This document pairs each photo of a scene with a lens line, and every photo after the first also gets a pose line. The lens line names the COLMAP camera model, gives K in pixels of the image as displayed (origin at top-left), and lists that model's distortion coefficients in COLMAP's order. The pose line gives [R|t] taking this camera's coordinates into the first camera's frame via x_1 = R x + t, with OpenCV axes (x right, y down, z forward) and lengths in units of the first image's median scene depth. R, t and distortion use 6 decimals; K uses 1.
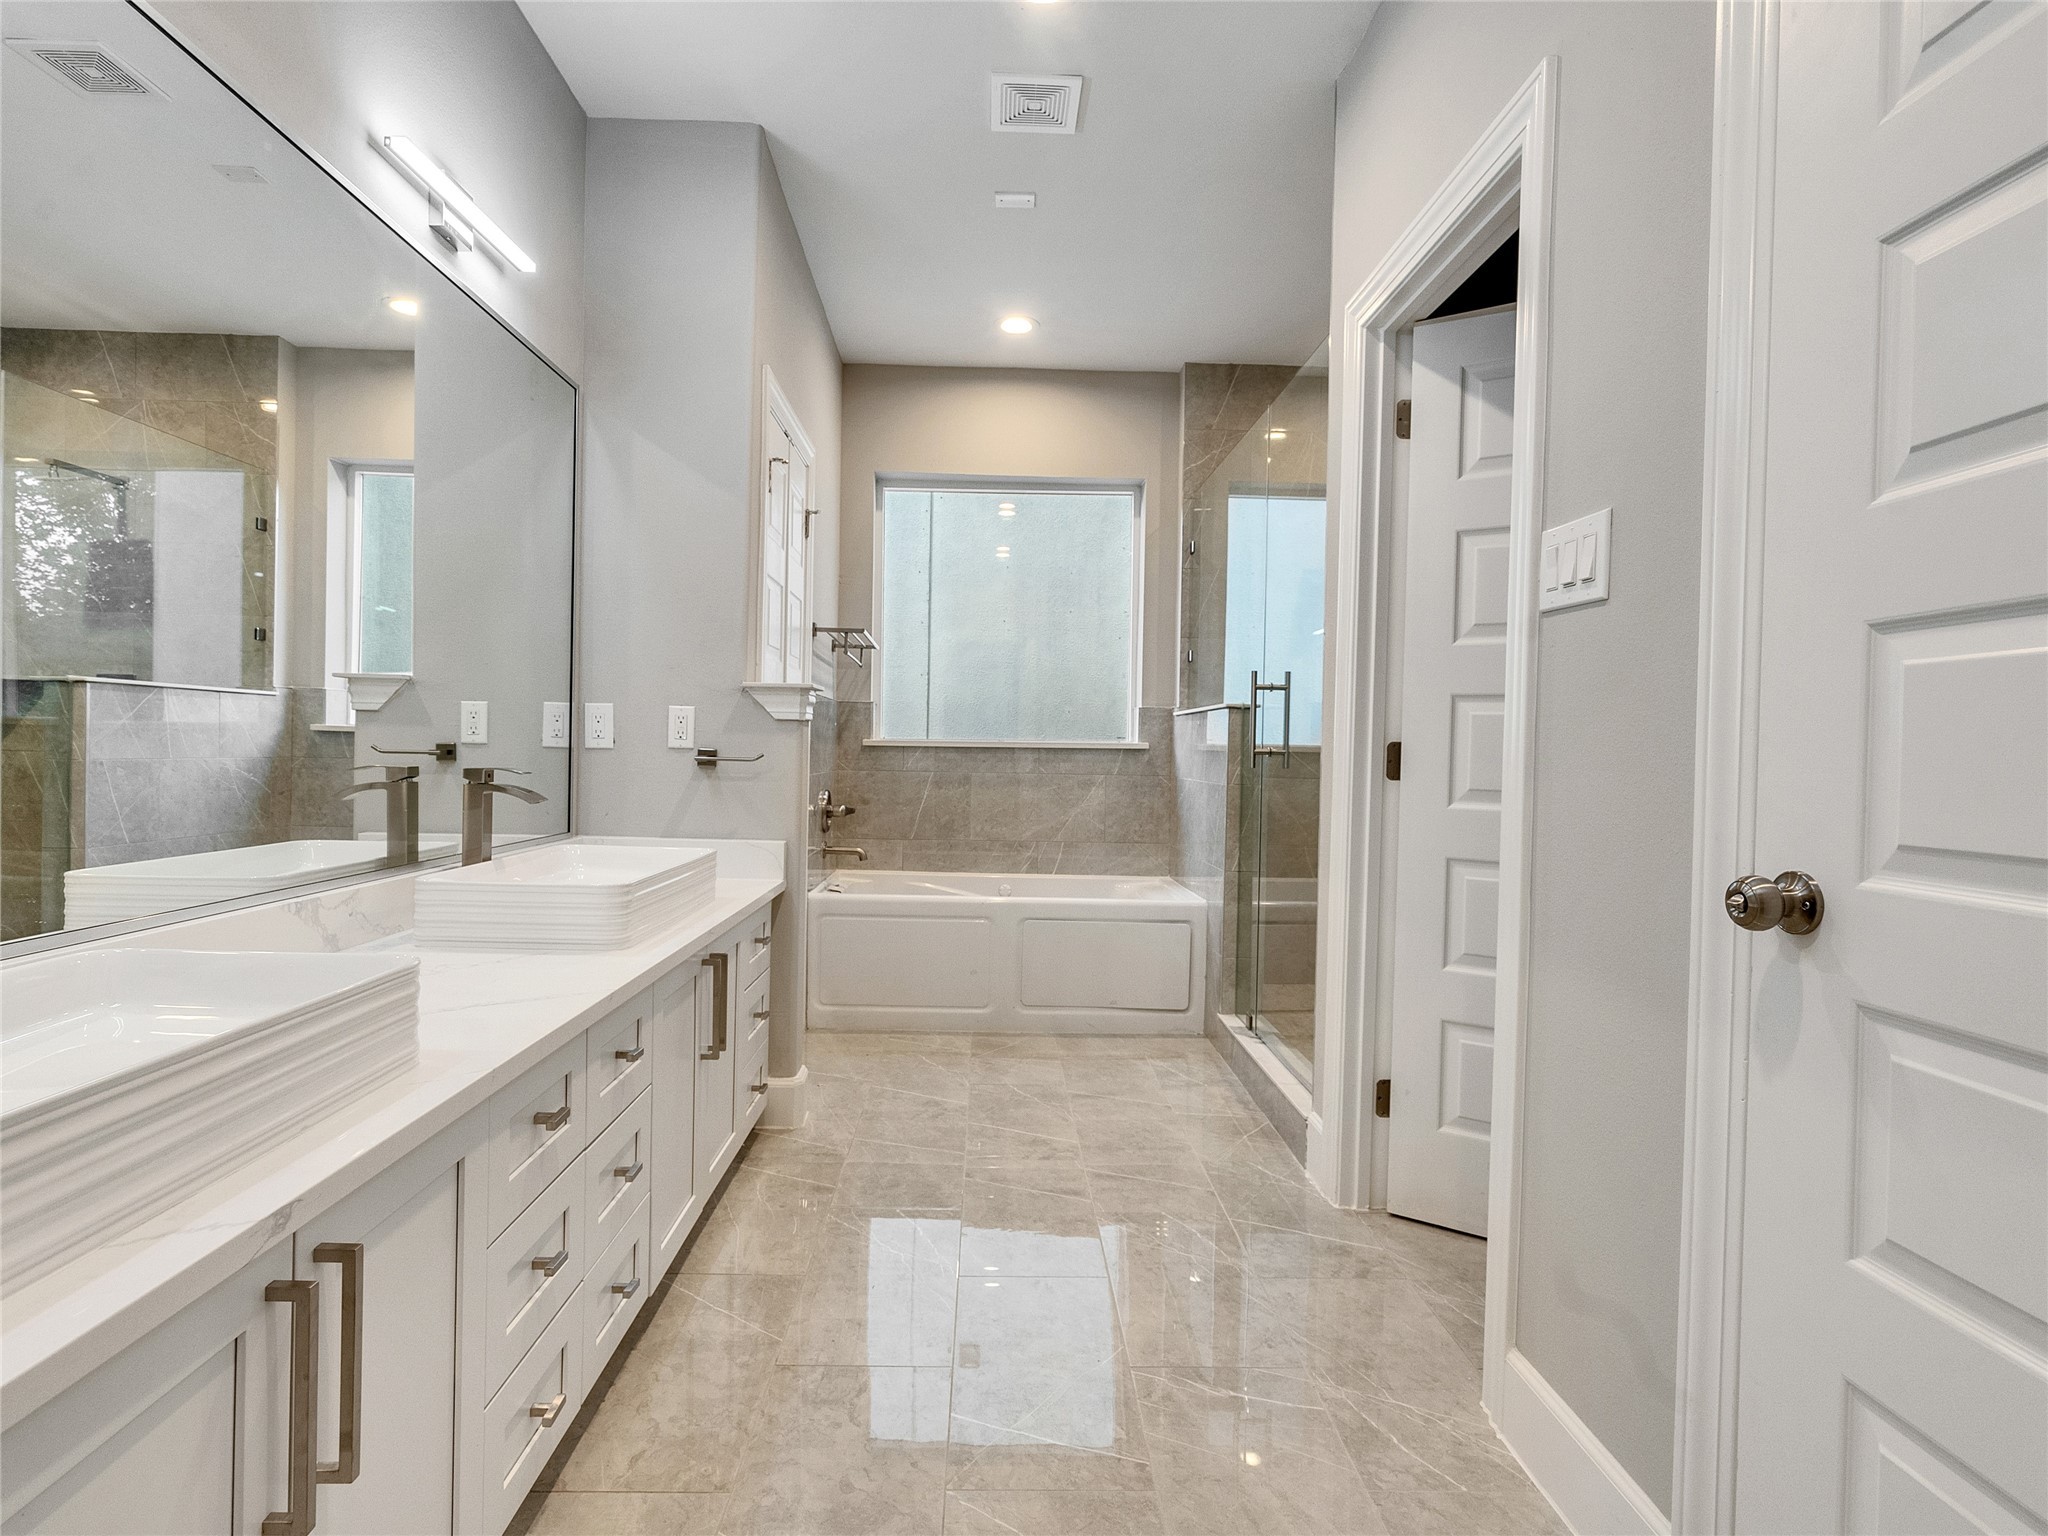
lens RADIAL K [[1049.4, 0, 1021.5], [0, 1049.4, 768.0], [0, 0, 1]] dist [-0.008170, 0.004958]
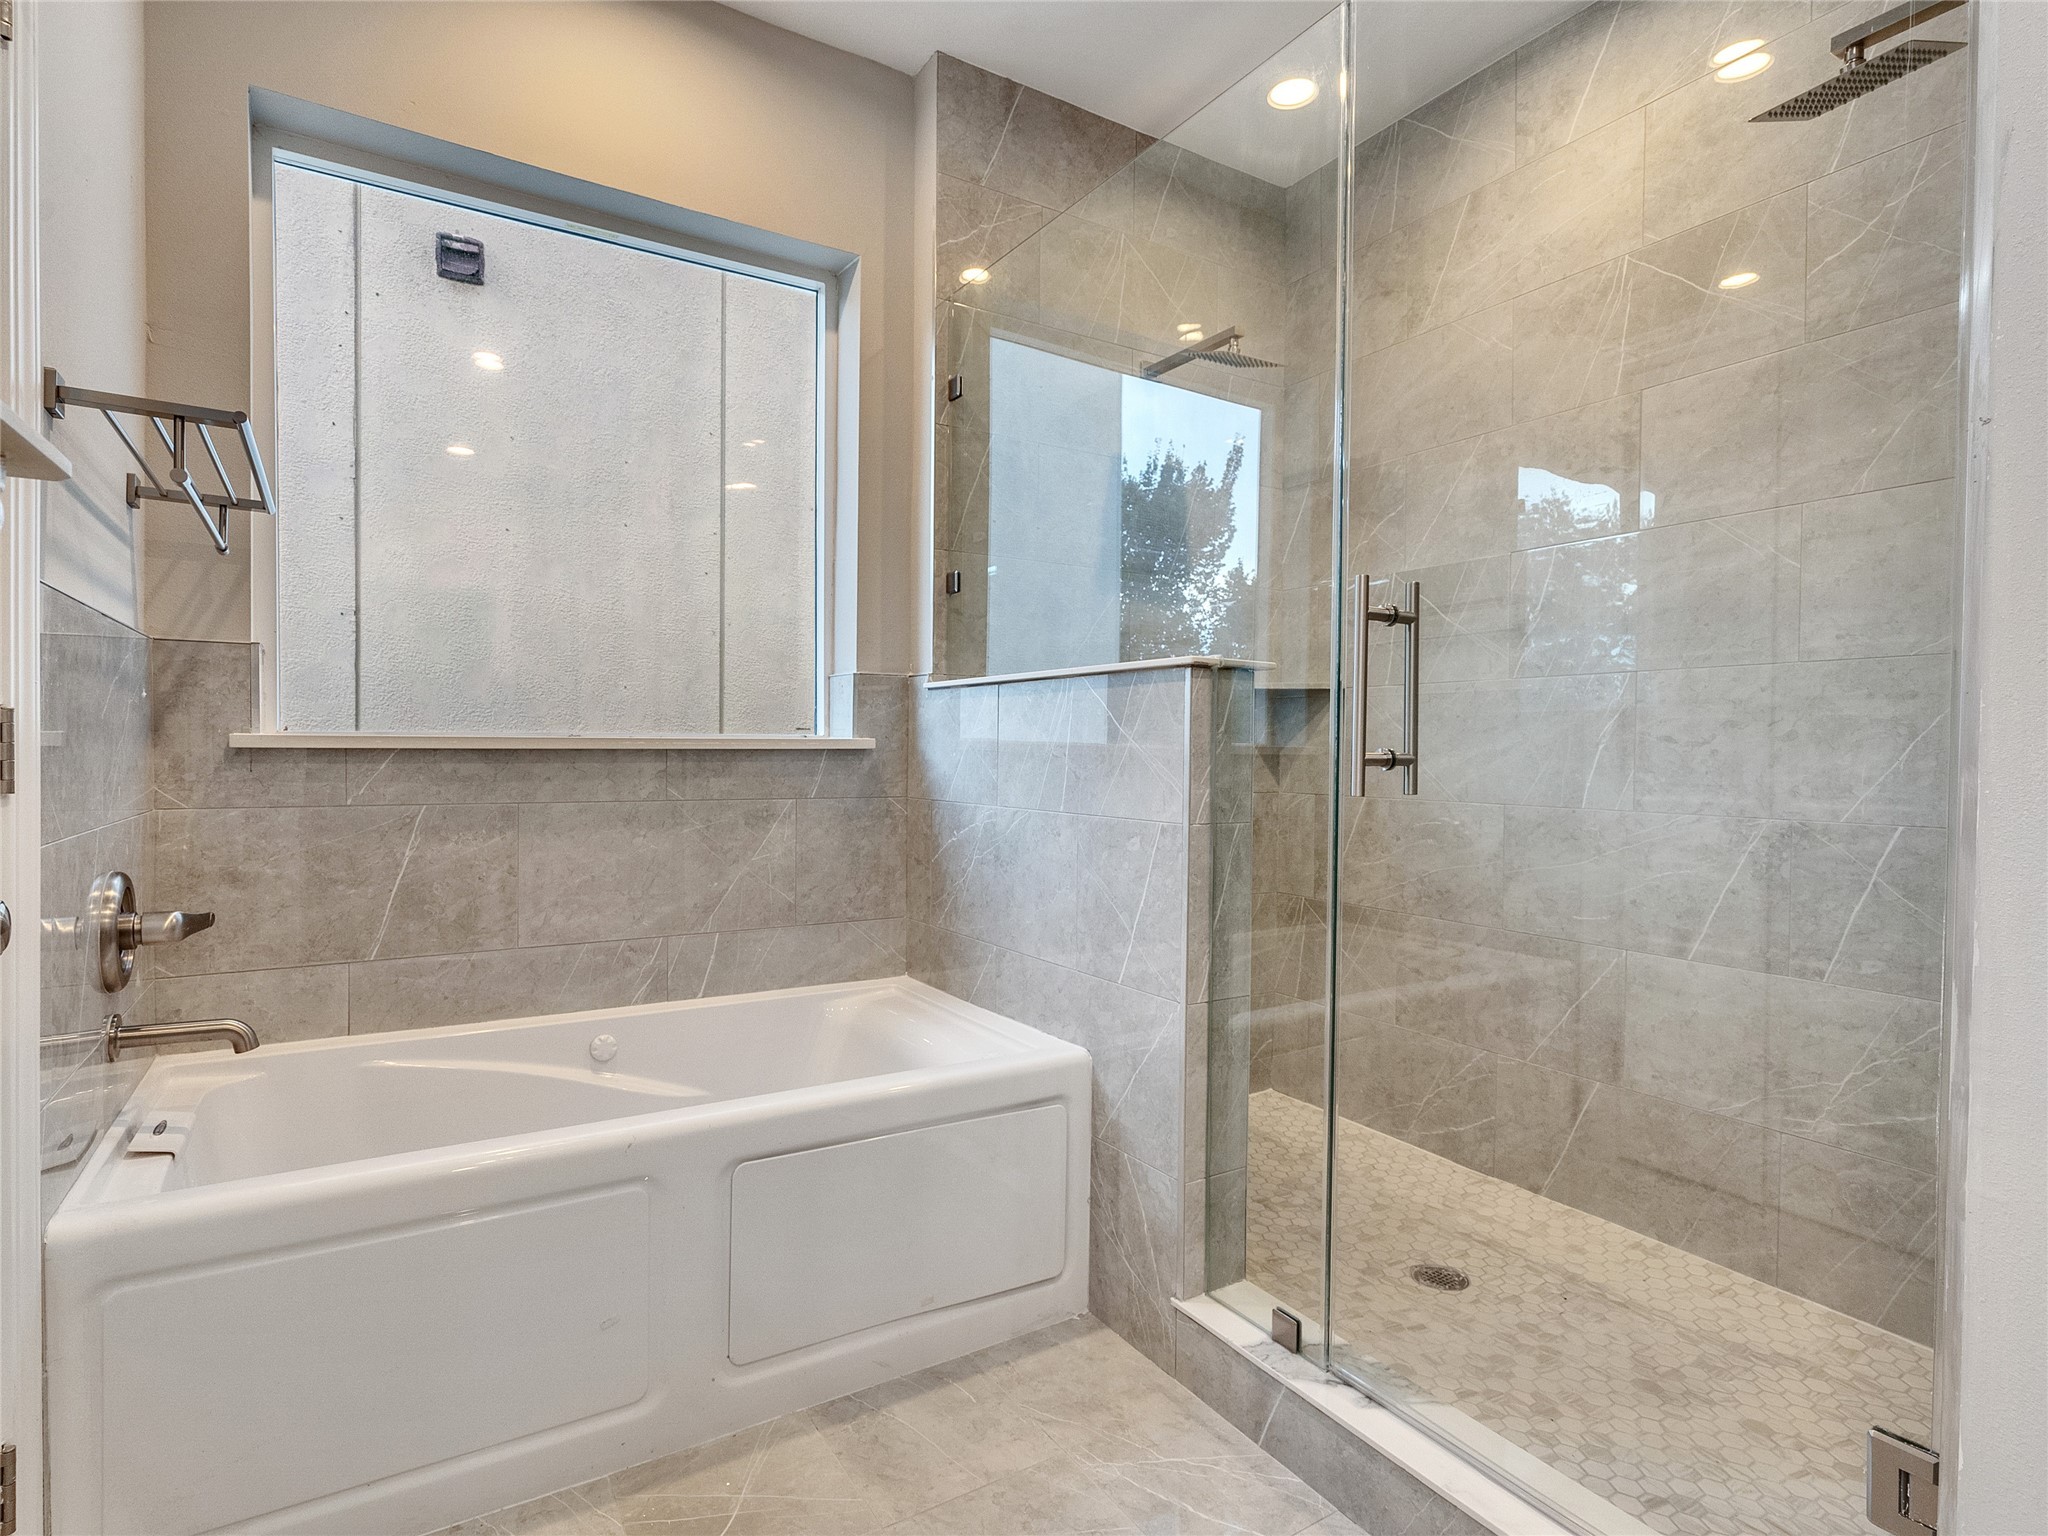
lens RADIAL K [[1049.4, 0, 1017.4], [0, 1049.4, 768.1], [0, 0, 1]] dist [-0.008170, 0.004958]
pose [[0.867998, -0.018249, 0.496231, -0.086755], [0.014081, 0.999827, 0.012140, -0.014081], [-0.496367, -0.003550, 0.868105, 0.489943]]
